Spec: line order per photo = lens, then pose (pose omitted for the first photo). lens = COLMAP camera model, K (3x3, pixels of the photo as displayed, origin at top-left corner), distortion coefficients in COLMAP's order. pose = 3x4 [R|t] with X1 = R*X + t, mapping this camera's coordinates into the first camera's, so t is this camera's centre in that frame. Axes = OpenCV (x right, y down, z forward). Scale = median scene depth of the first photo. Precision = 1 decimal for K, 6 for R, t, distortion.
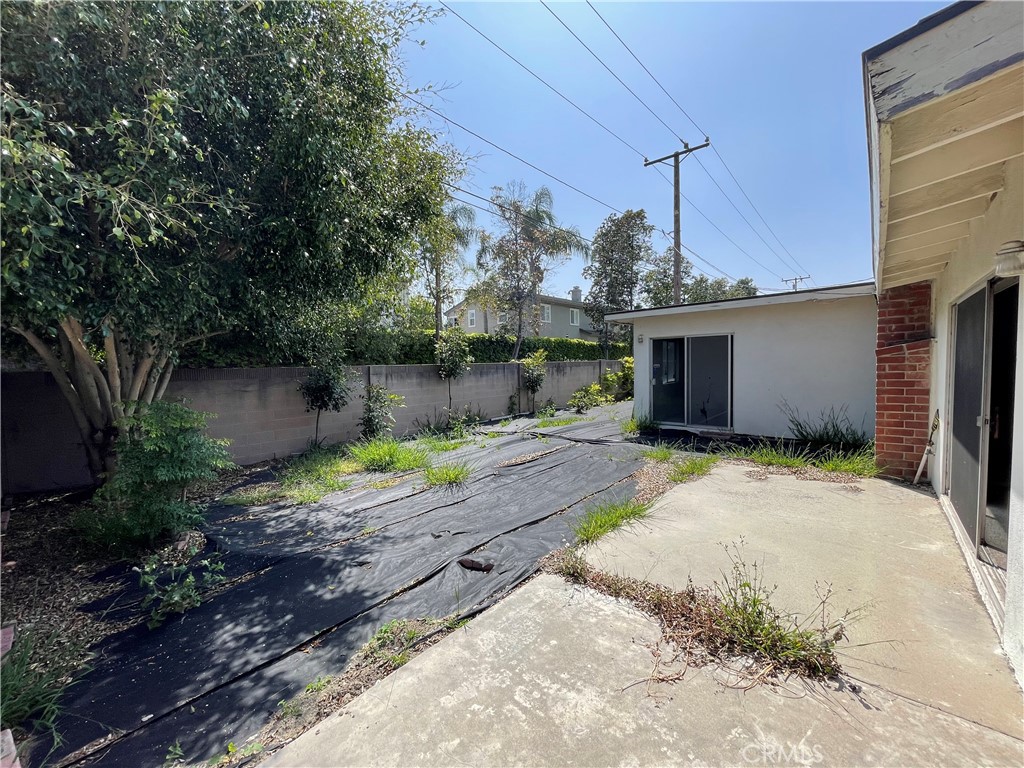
lens RADIAL K [[415.1, 0, 507.6], [0, 415.1, 383.3], [0, 0, 1]] dist [-0.001933, 0.000805]
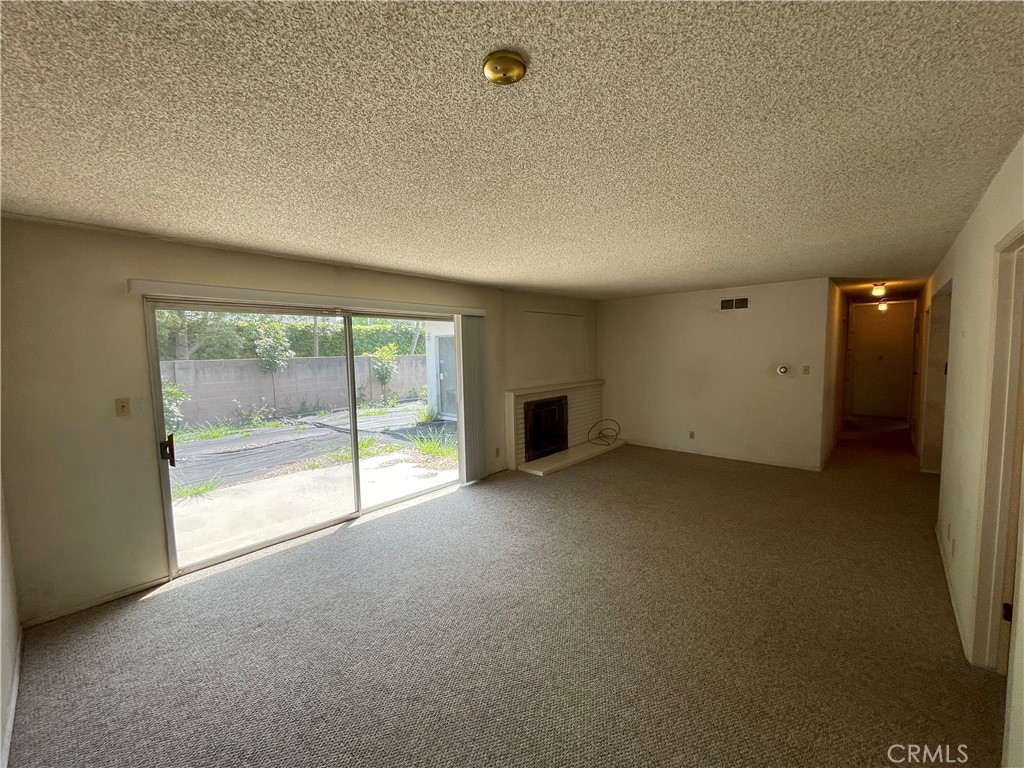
lens RADIAL K [[409.2, 0, 510.5], [0, 409.2, 379.9], [0, 0, 1]] dist [0.000214, 0.000124]
pose [[0.999910, 0.004846, -0.012517, 0.406966], [-0.004520, 0.999652, 0.025986, -0.018009], [0.012639, -0.025927, 0.999584, -0.041710]]
